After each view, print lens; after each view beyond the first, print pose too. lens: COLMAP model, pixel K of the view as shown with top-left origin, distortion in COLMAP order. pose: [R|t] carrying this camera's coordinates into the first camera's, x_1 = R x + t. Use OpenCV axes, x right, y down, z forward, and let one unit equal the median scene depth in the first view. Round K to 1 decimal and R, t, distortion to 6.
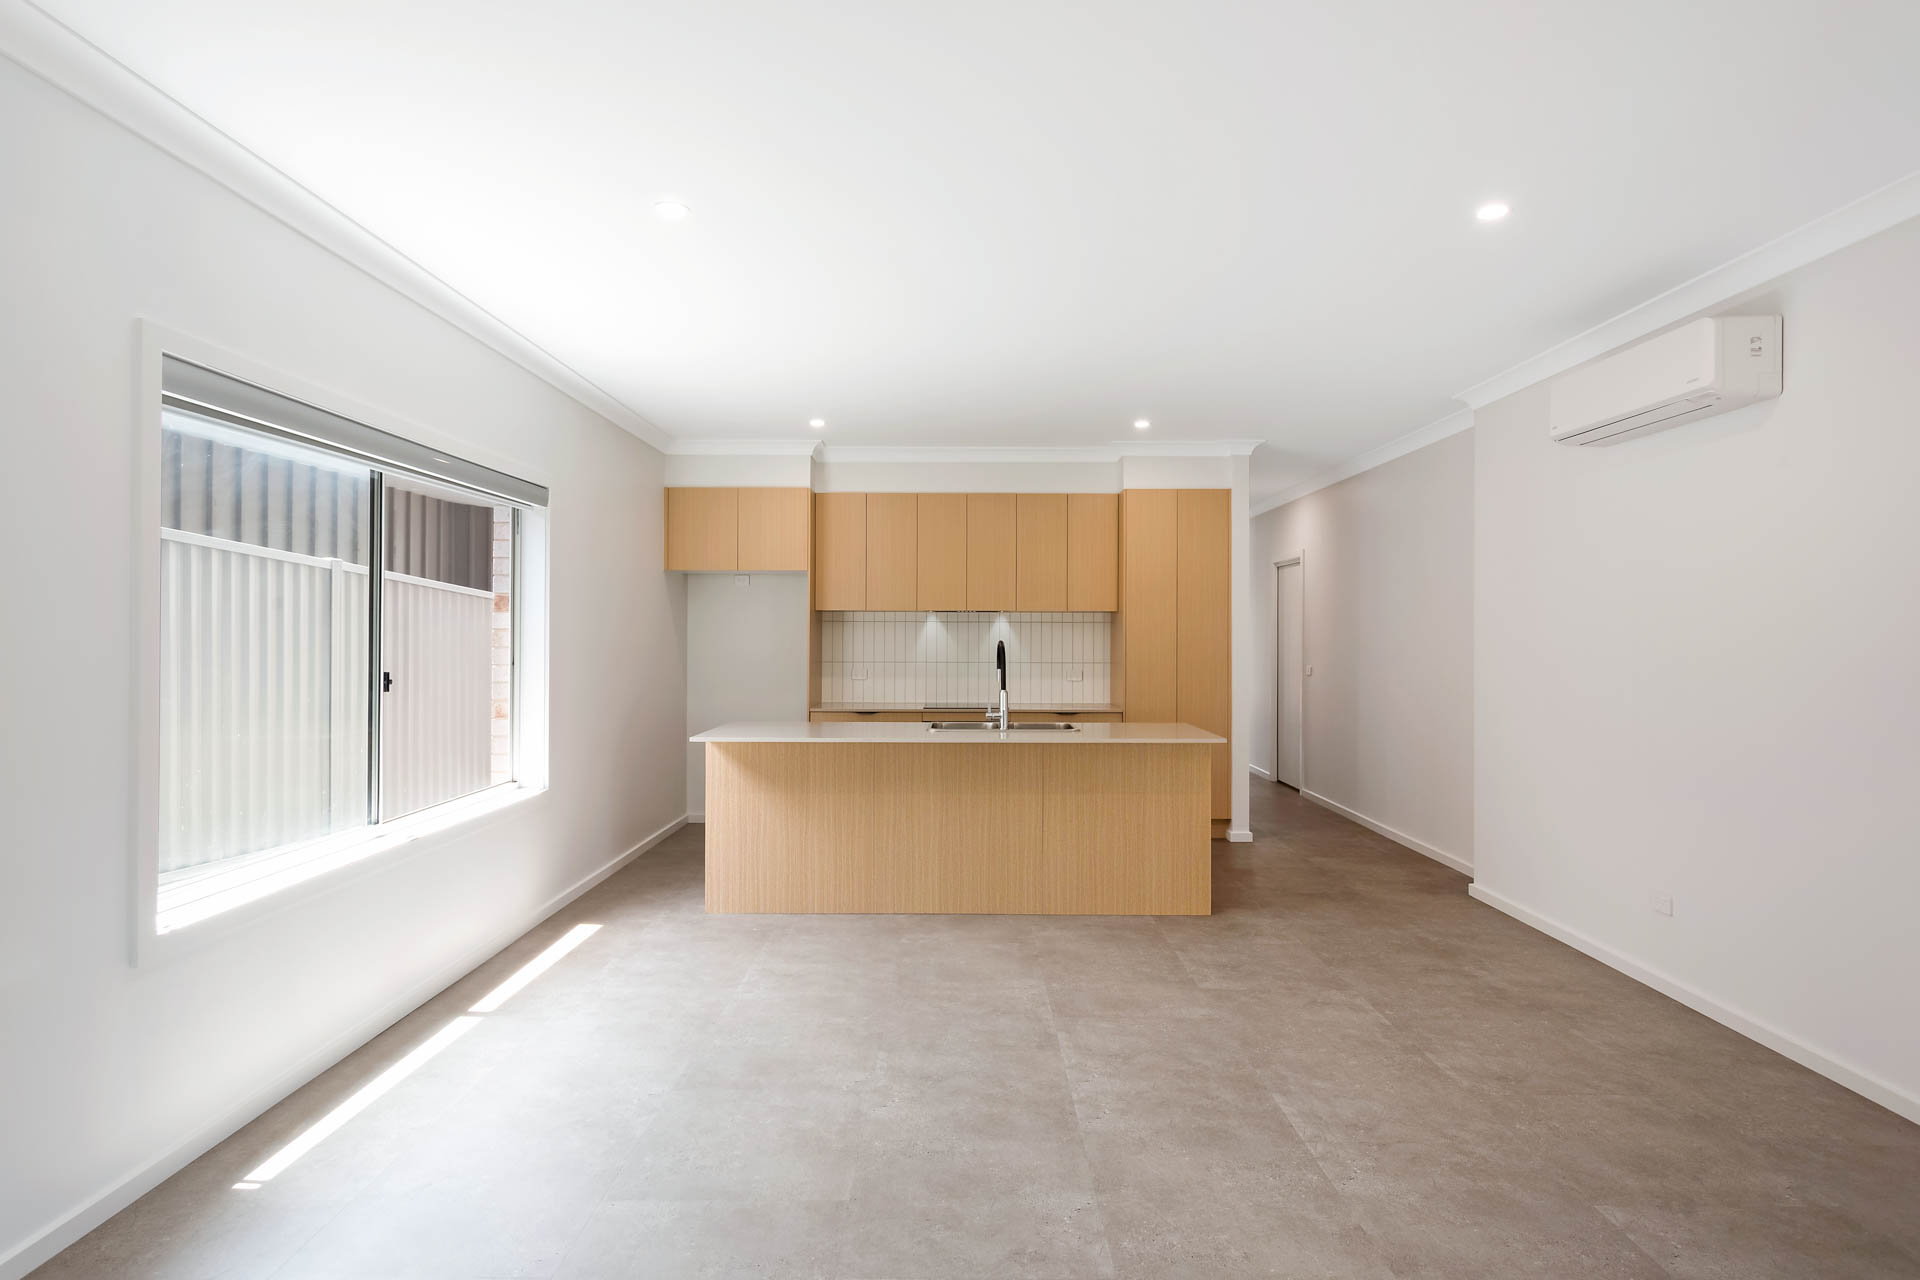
lens RADIAL K [[1028.5, 0, 960.0], [0, 1028.5, 640.0], [0, 0, 1]] dist [-0.000028, 0.000051]
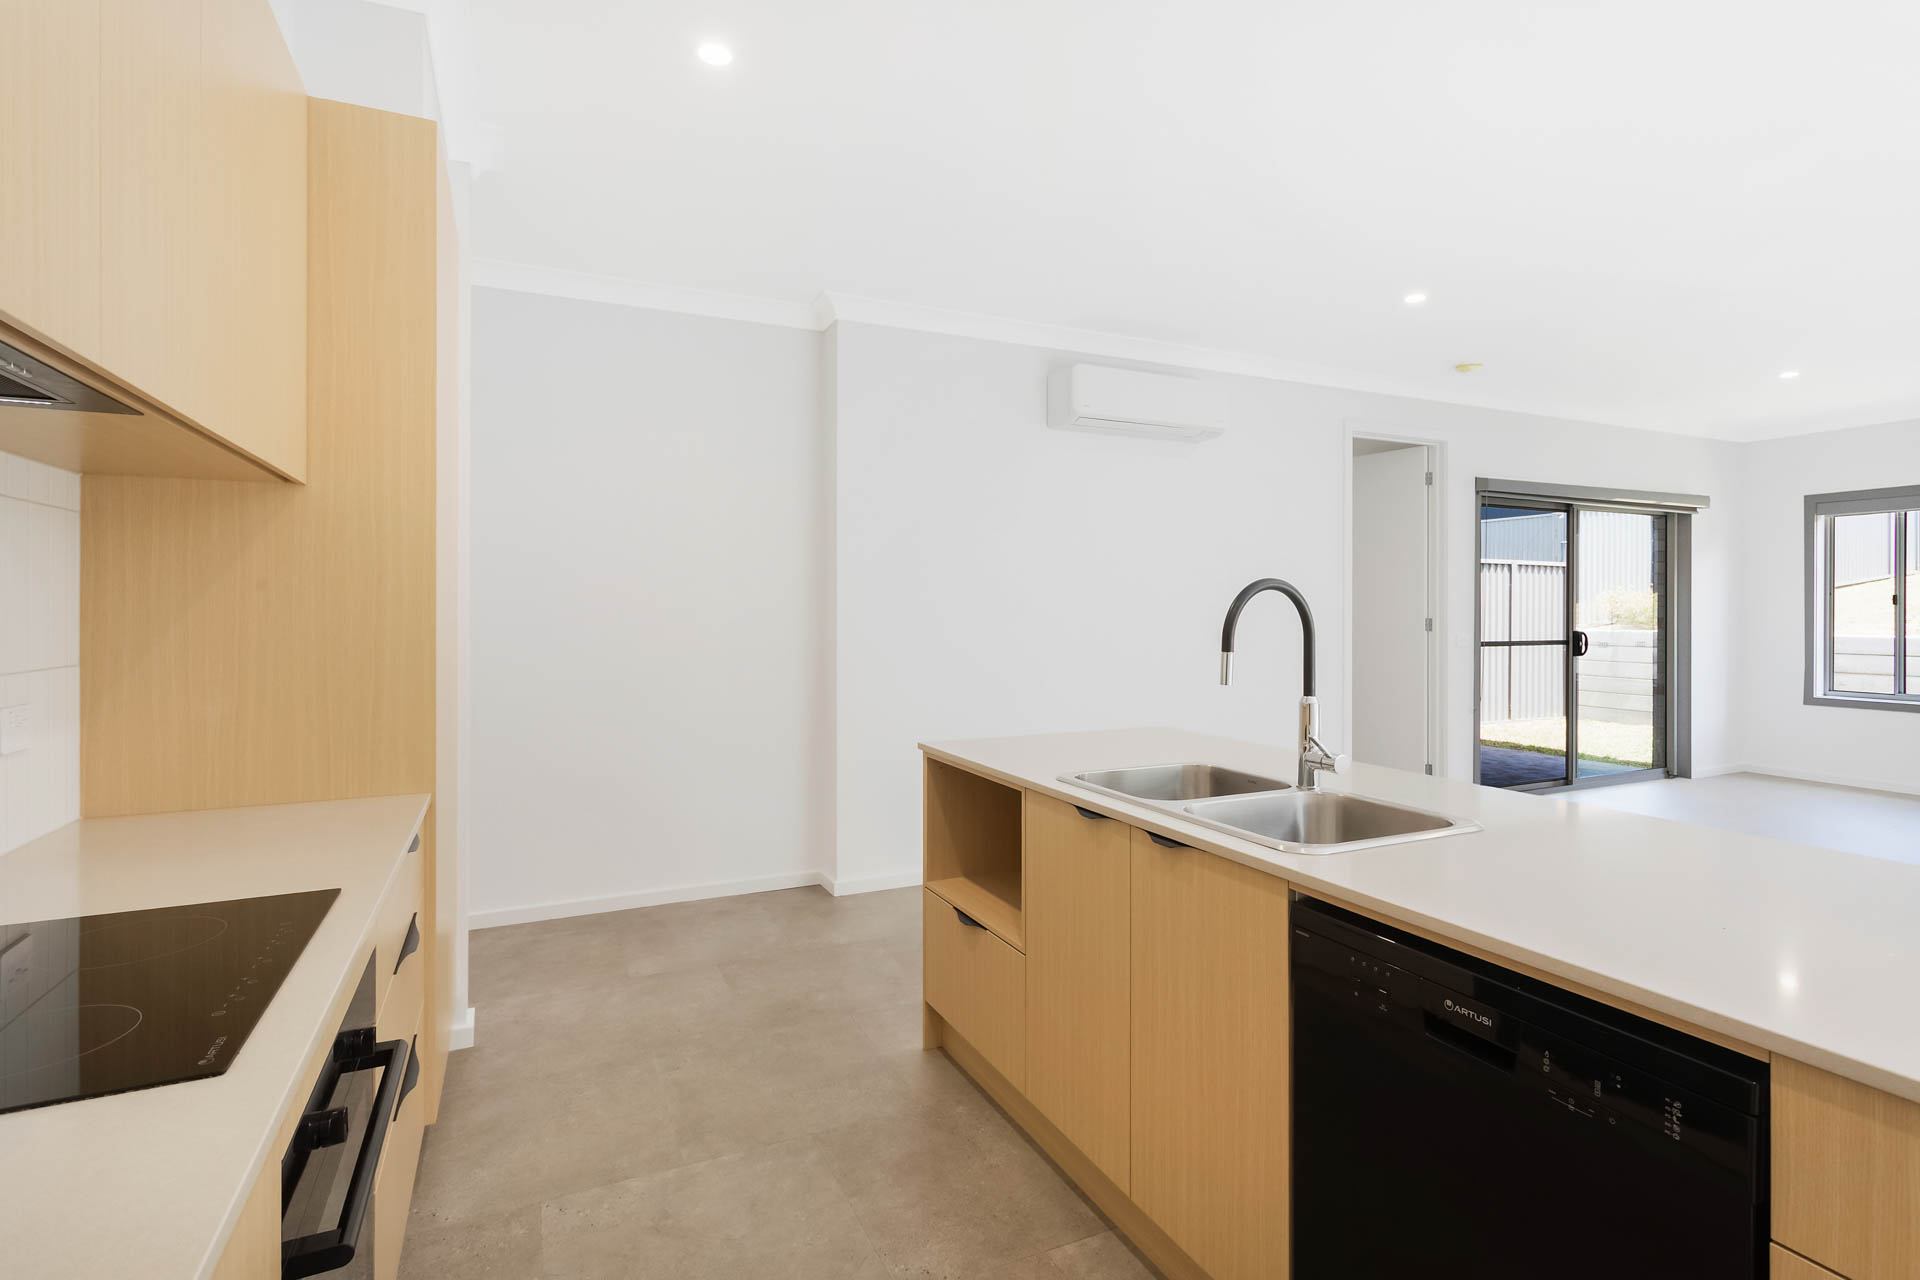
lens RADIAL K [[926.0, 0, 959.2], [0, 926.0, 610.5], [0, 0, 1]] dist [0.006011, -0.000131]
pose [[-0.429924, -0.006336, 0.902843, -0.181171], [-0.000233, 0.999976, 0.006906, 0.007342], [-0.902865, 0.002758, -0.429915, 0.976678]]
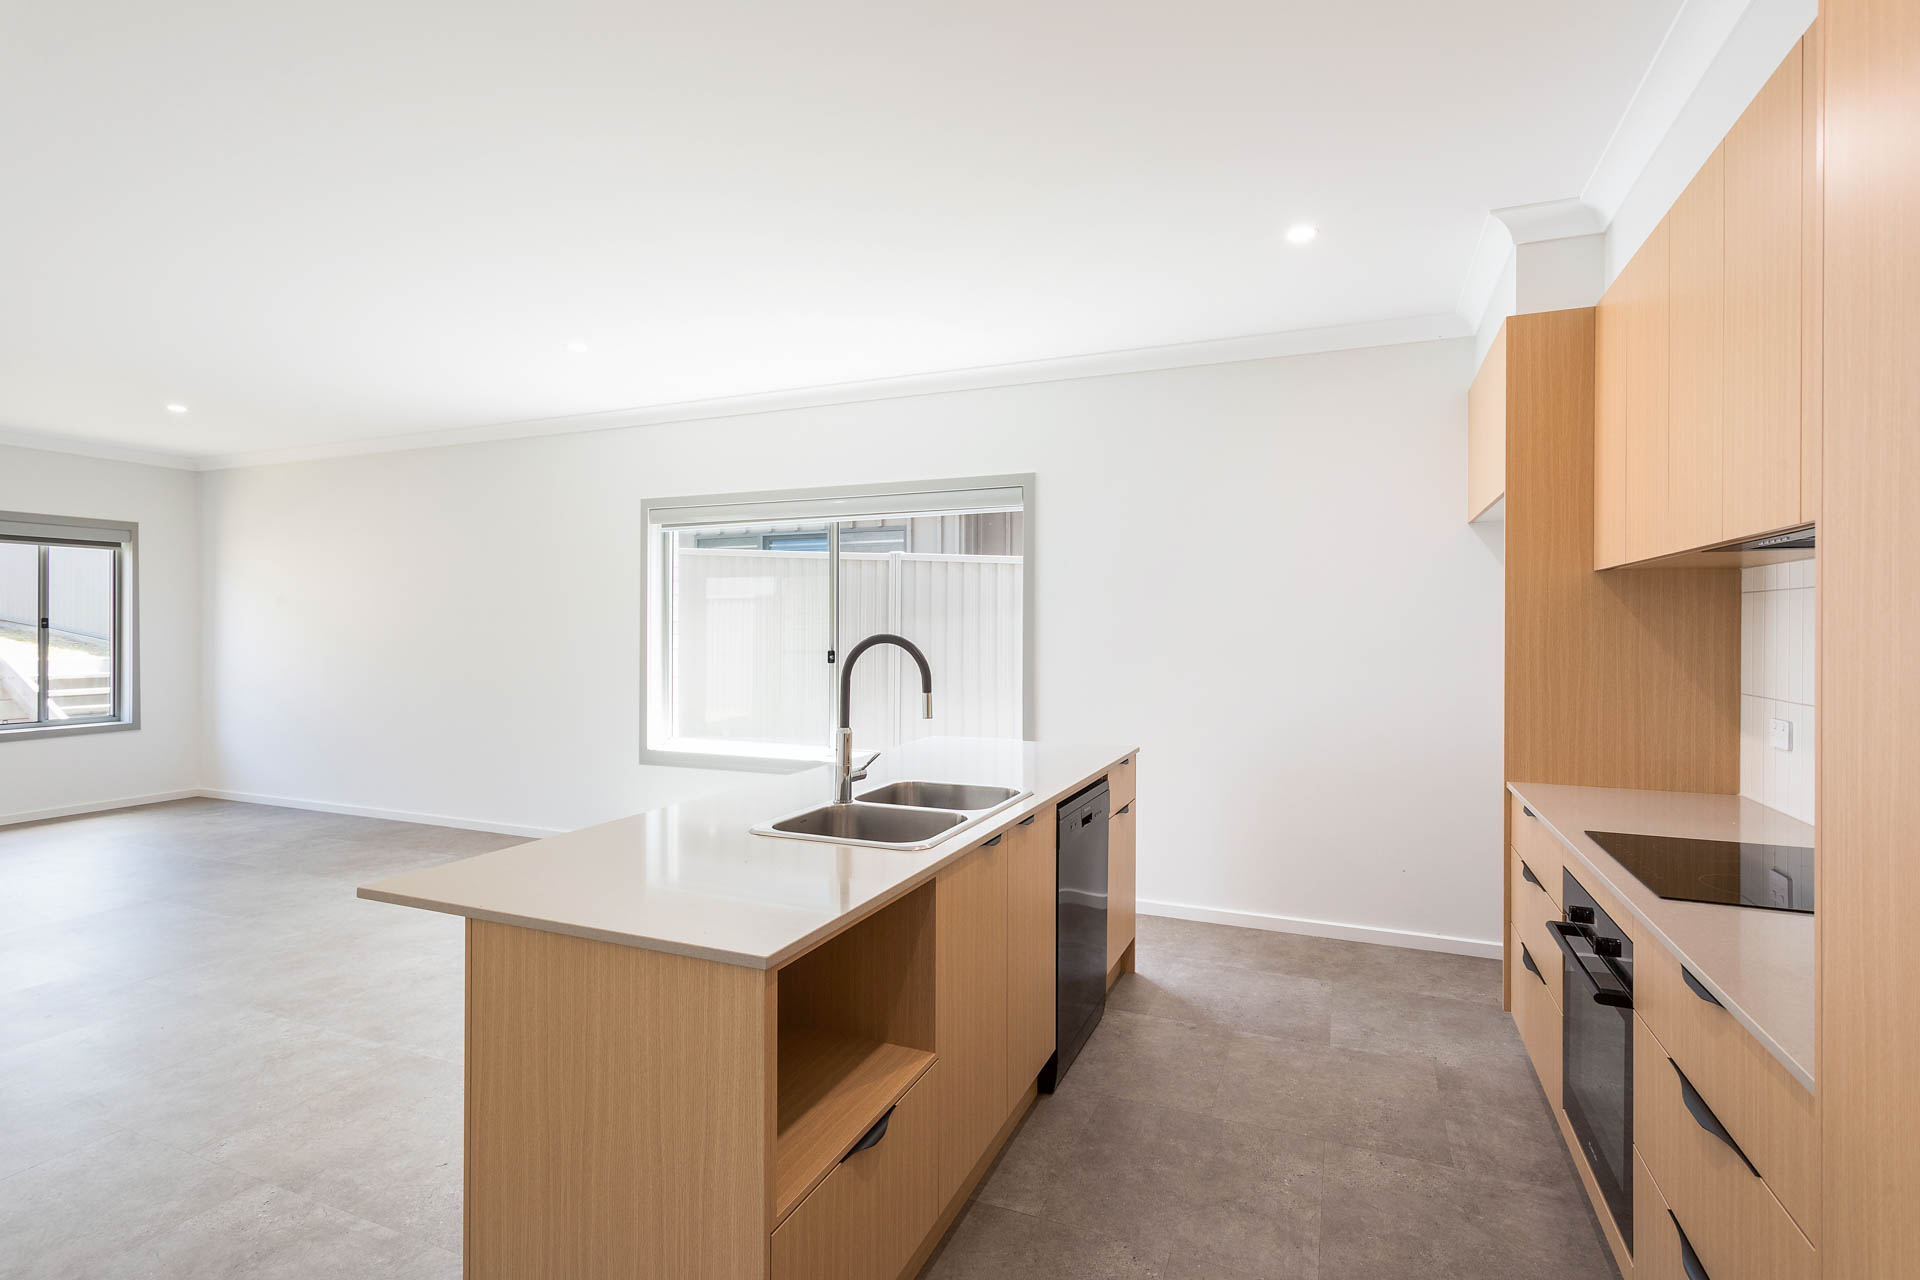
lens RADIAL K [[910.8, 0, 962.6], [0, 910.8, 629.9], [0, 0, 1]] dist [0.011550, 0.000162]
pose [[-0.392652, -0.001944, -0.919685, 0.340185], [-0.006525, 0.999978, 0.000672, -0.002247], [0.919664, 0.006265, -0.392656, 0.935465]]
